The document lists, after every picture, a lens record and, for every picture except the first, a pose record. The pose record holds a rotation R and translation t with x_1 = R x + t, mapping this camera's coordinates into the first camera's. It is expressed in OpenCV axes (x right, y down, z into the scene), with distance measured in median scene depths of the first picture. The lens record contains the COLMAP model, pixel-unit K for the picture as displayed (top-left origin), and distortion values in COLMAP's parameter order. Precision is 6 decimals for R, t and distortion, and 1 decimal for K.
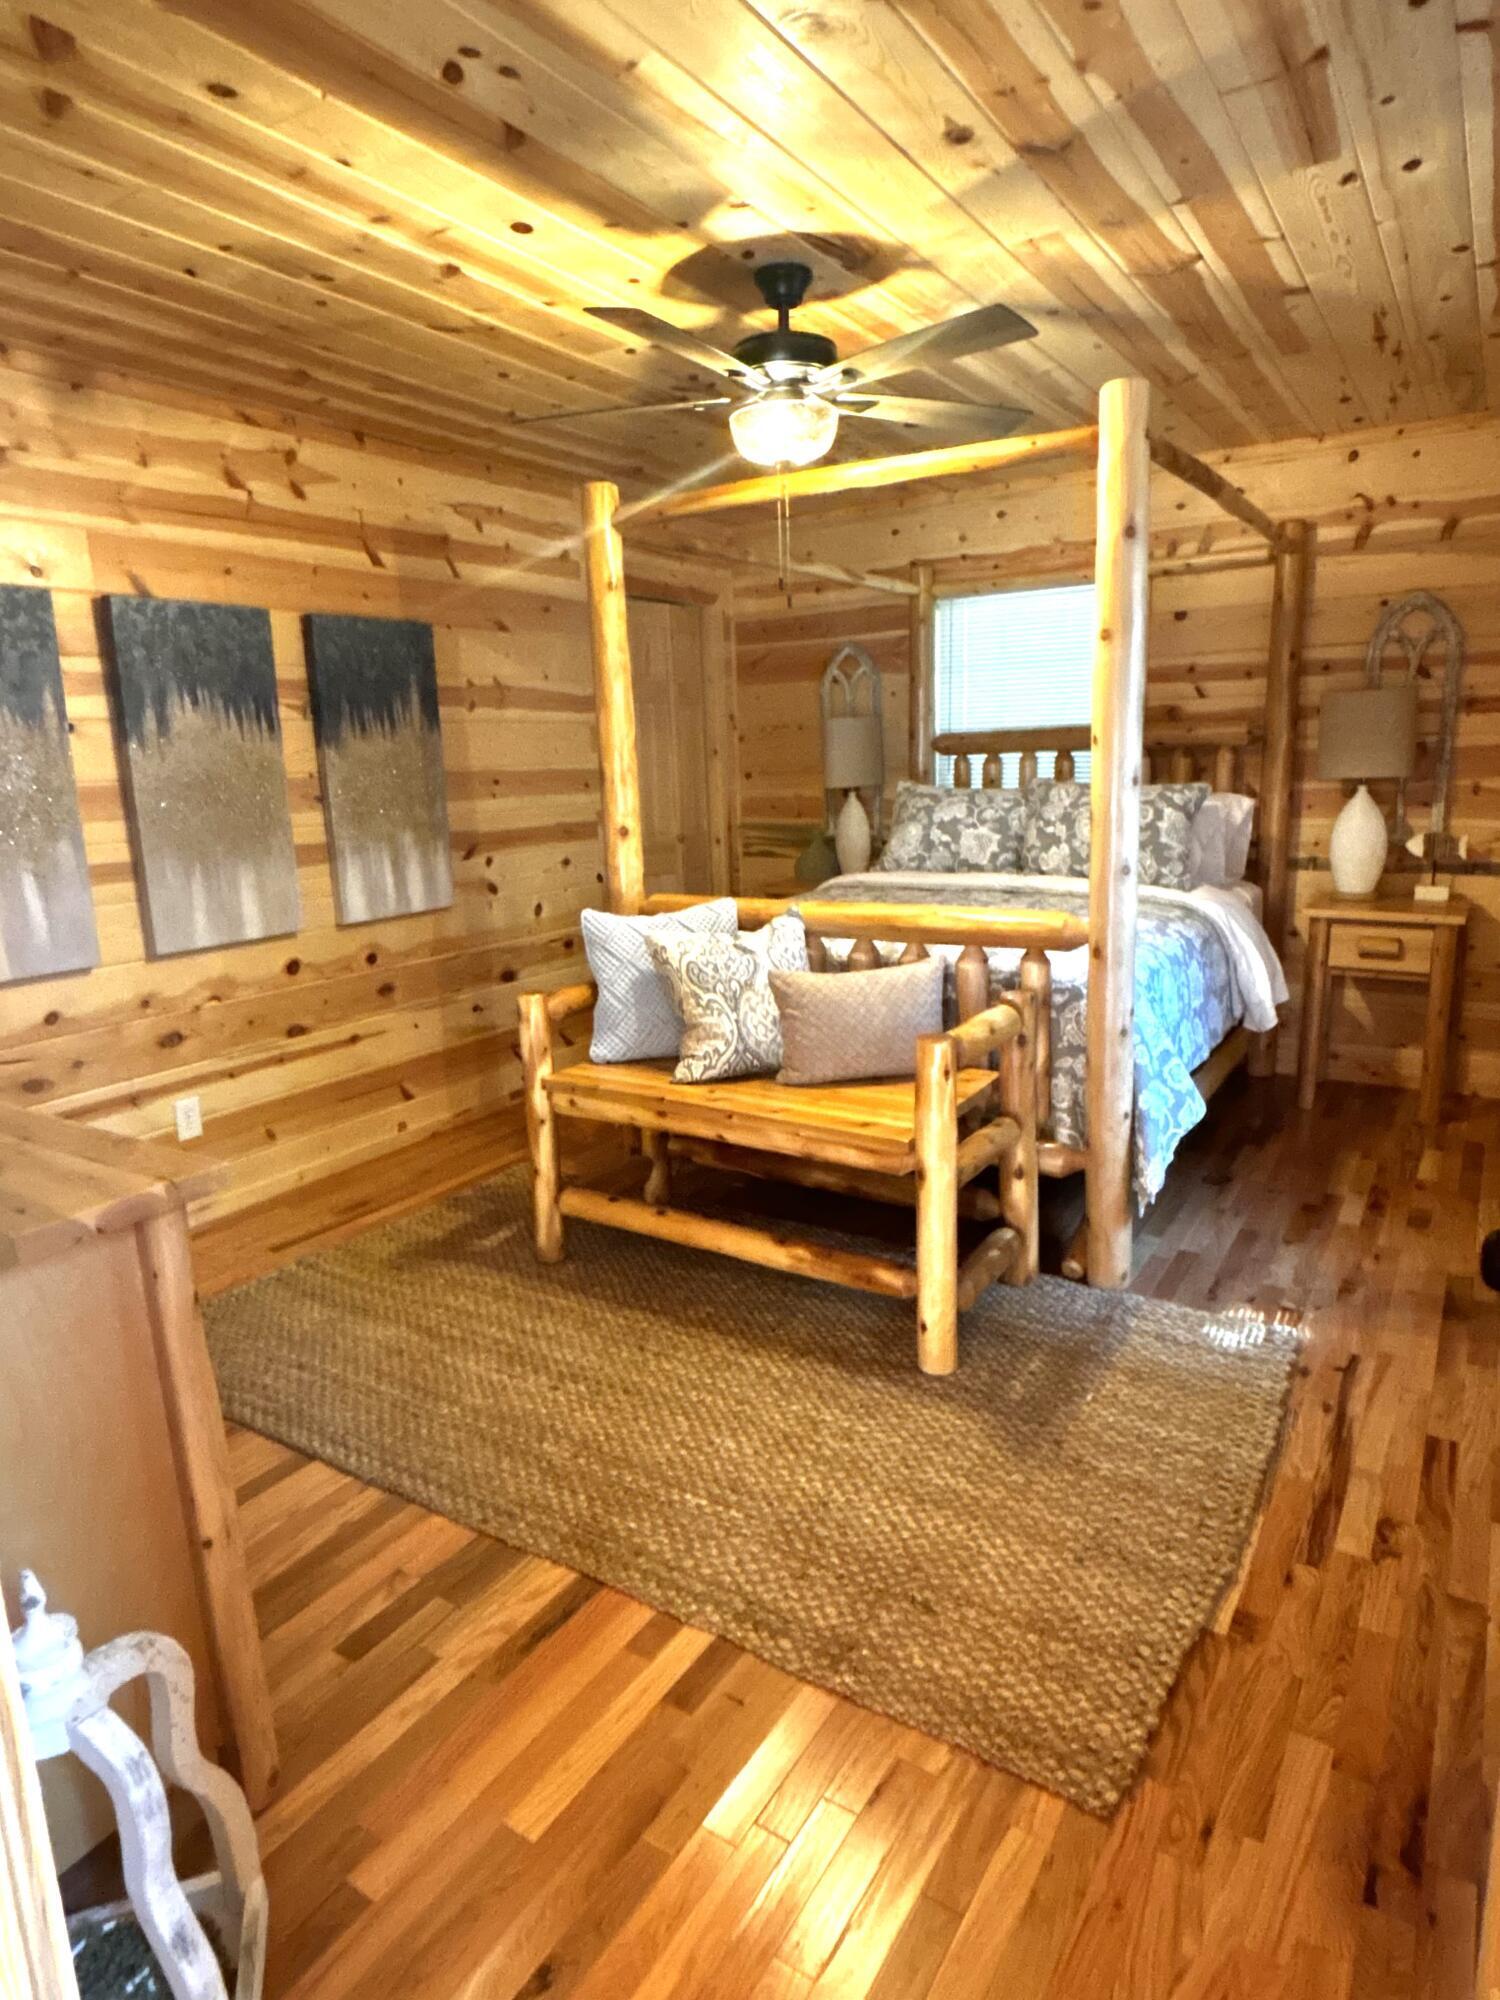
lens RADIAL K [[1158.1, 0, 749.5], [0, 1158.1, 1000.5], [0, 0, 1]] dist [0.002021, 0.000086]
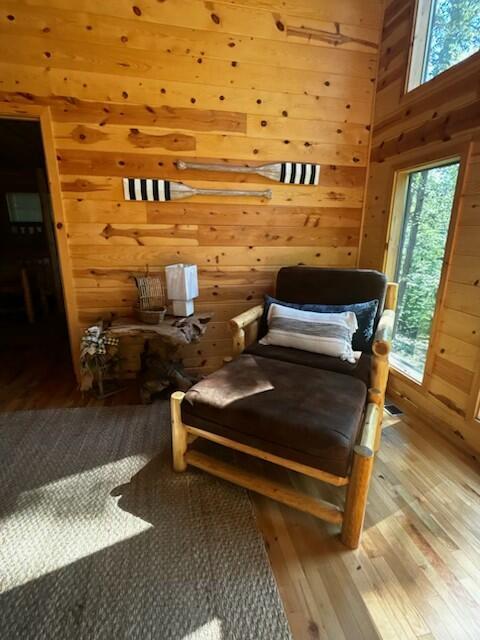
lens RADIAL K [[319.6, 0, 241.3], [0, 319.6, 318.8], [0, 0, 1]] dist [-0.005166, 0.002485]
pose [[0.716659, -0.153548, 0.680311, -0.183063], [0.115807, 0.988121, 0.101026, 0.225929], [-0.687742, 0.006384, 0.725927, -0.960323]]
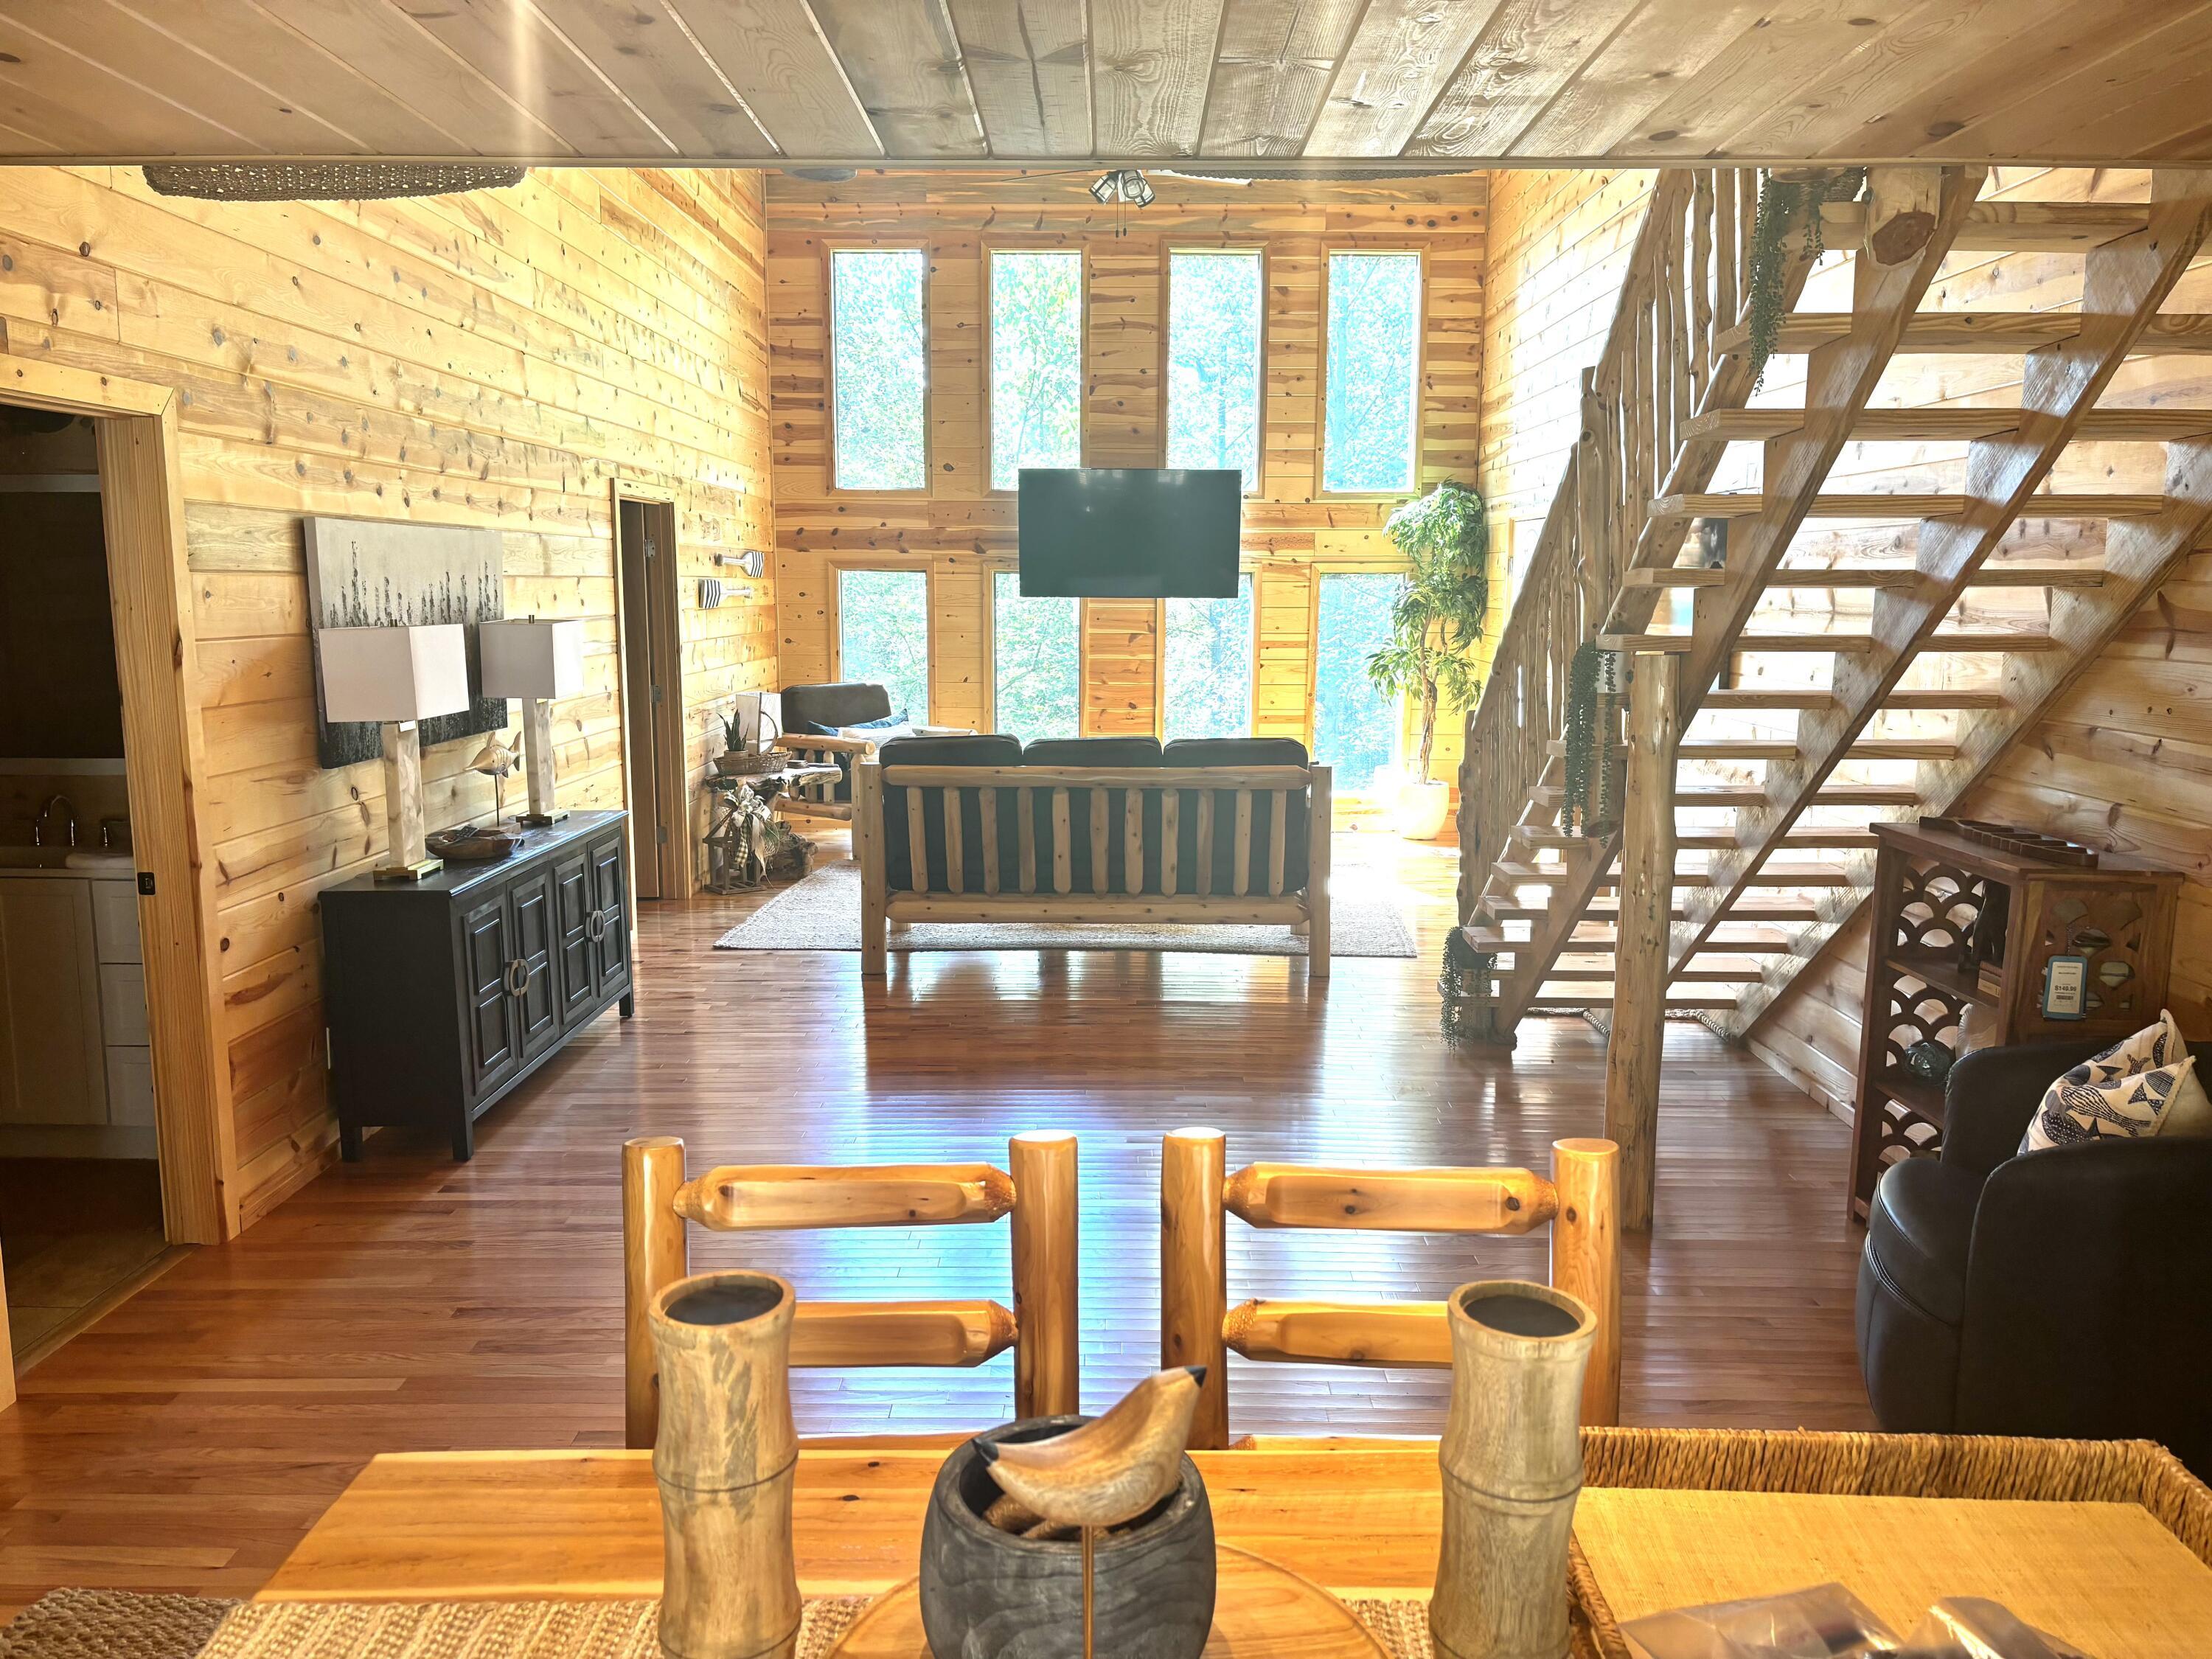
lens RADIAL K [[1557.4, 0, 1108.5], [0, 1557.4, 834.5], [0, 0, 1]] dist [0.004887, -0.002914]
pose [[-0.537547, -0.111040, 0.835891, -2.635932], [0.181460, 0.952834, 0.243269, -0.204097], [-0.823478, 0.282449, -0.492044, 0.786125]]
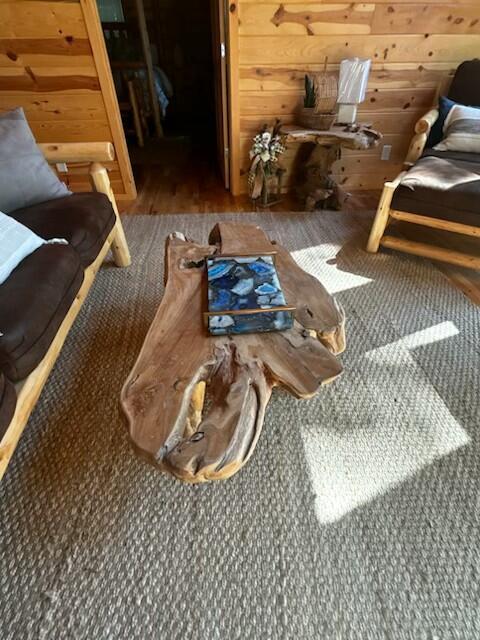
lens RADIAL K [[319.6, 0, 240.0], [0, 319.6, 318.3], [0, 0, 1]] dist [-0.005166, 0.002485]
pose [[0.789682, -0.387877, 0.475345, -0.562388], [0.116925, 0.855736, 0.504028, 0.271102], [-0.602271, -0.342442, 0.721112, -0.853587]]
